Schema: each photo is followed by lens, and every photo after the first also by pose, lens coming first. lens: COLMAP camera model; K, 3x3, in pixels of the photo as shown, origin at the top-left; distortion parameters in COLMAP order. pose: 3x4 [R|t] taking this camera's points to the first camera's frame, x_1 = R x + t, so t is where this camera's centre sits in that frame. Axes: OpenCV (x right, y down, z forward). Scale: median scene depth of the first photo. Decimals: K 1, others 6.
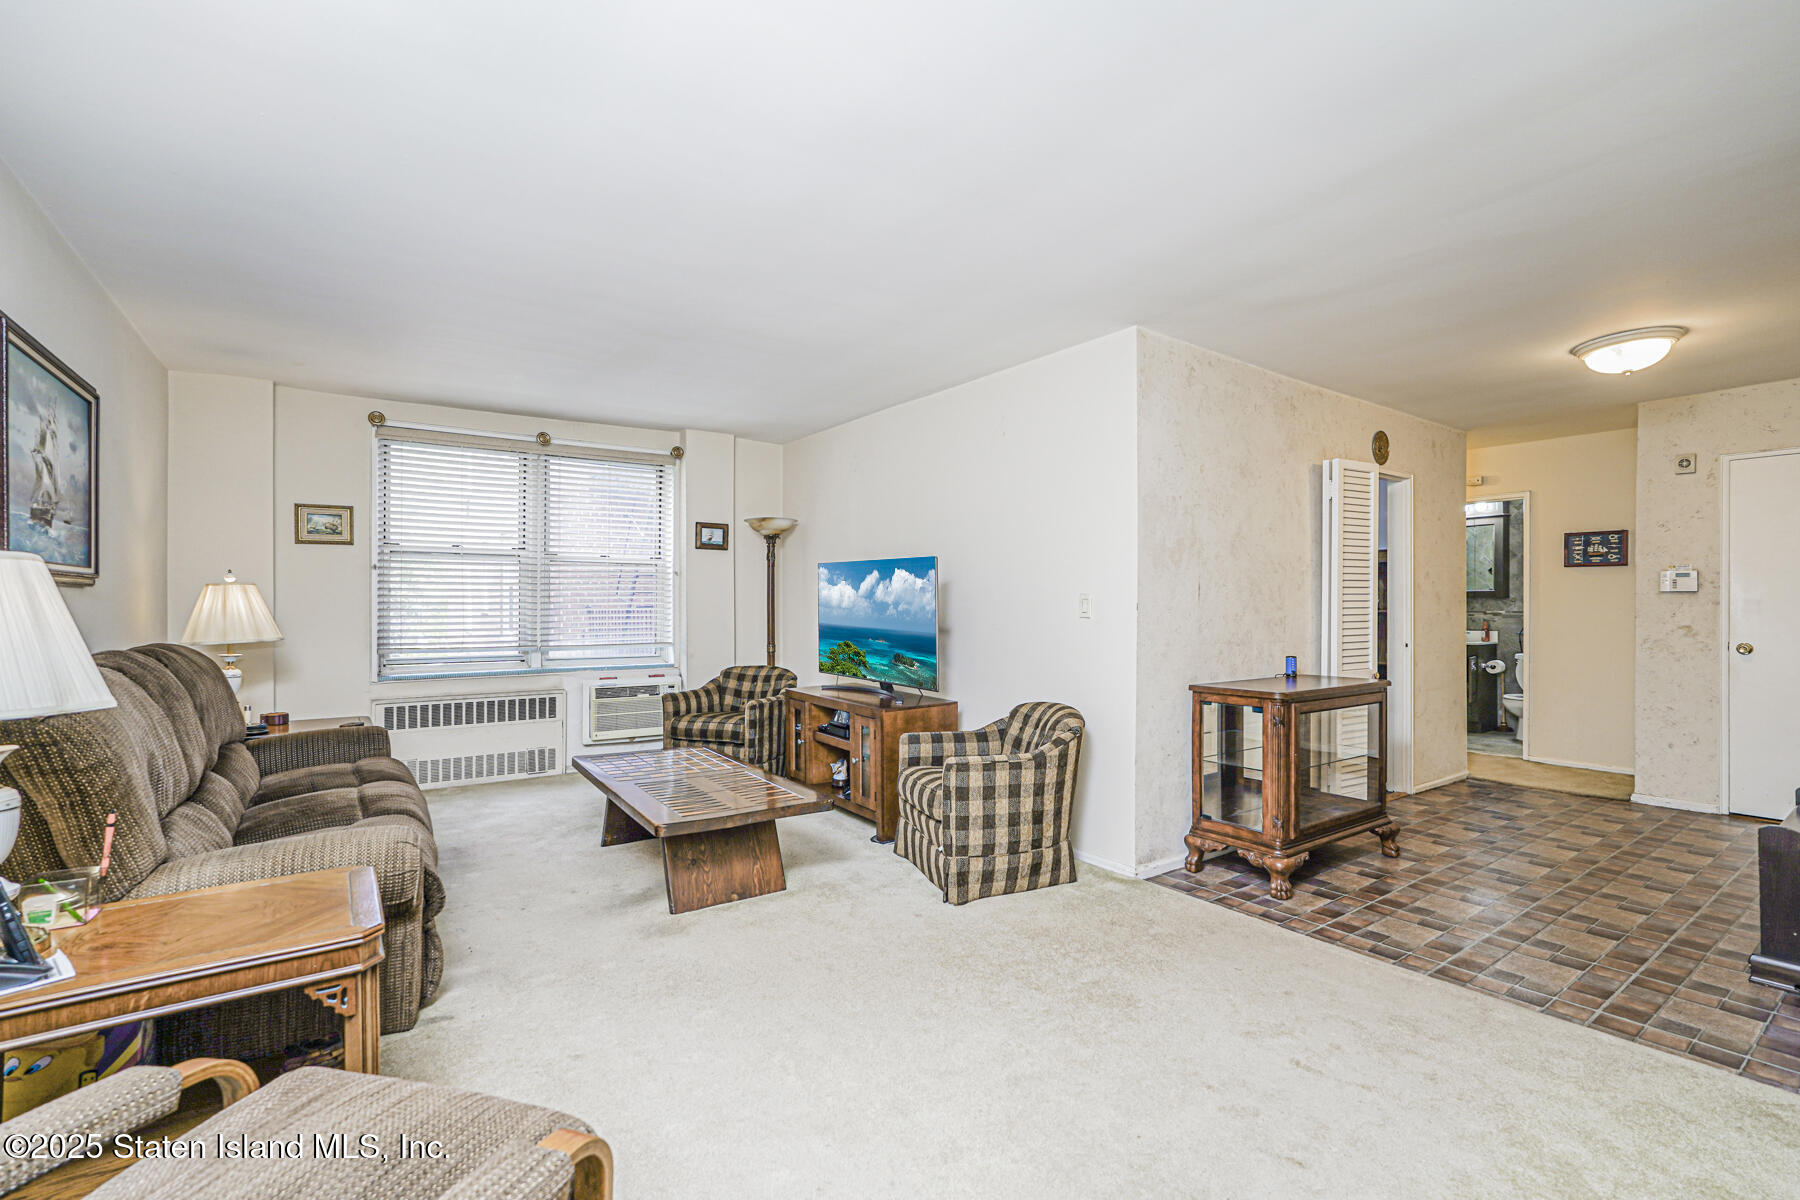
lens RADIAL K [[807.4, 0, 870.2], [0, 807.4, 602.0], [0, 0, 1]] dist [-0.002637, 0.002900]
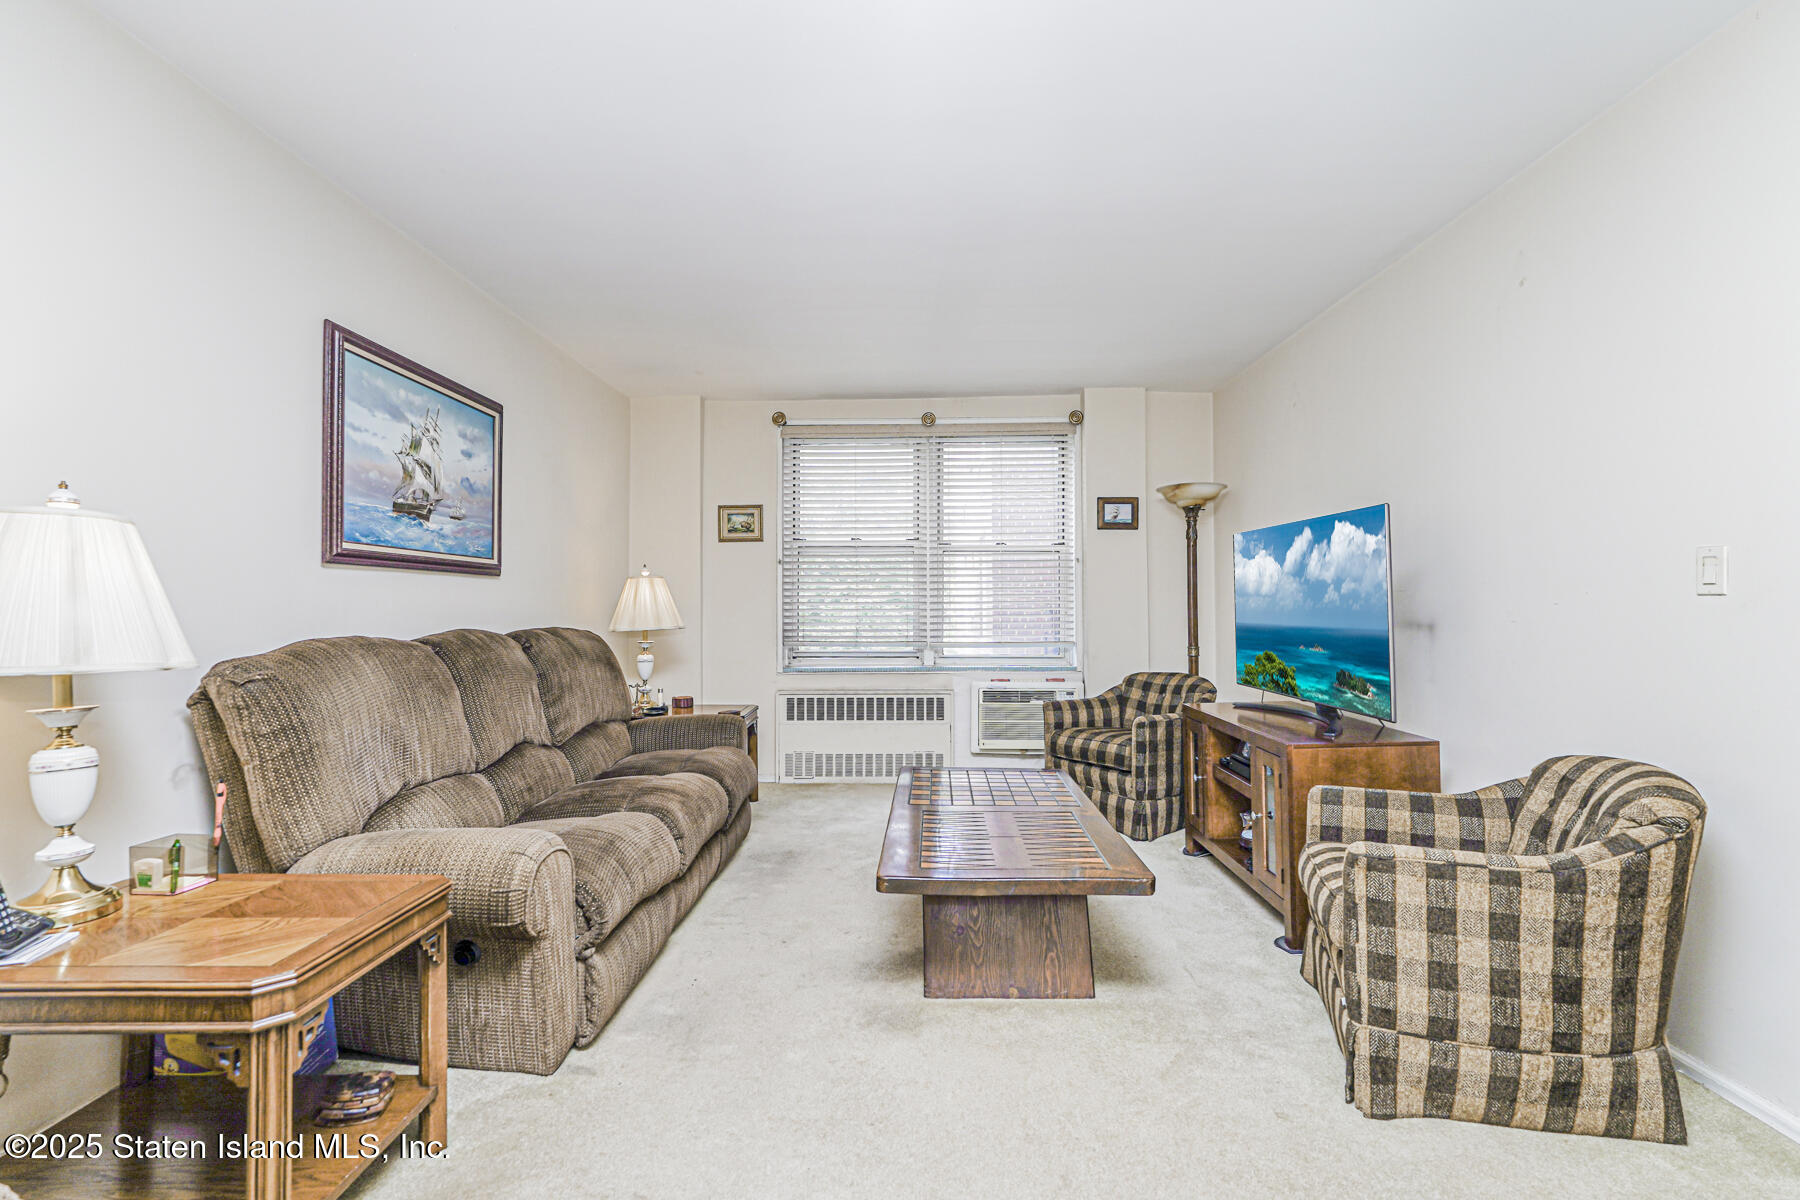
lens RADIAL K [[807.4, 0, 900.9], [0, 807.4, 593.9], [0, 0, 1]] dist [-0.002637, 0.002900]
pose [[0.824850, -0.015244, -0.565147, 0.123534], [0.003876, 0.999765, -0.021310, 0.025080], [0.565339, 0.015387, 0.824715, 0.282900]]
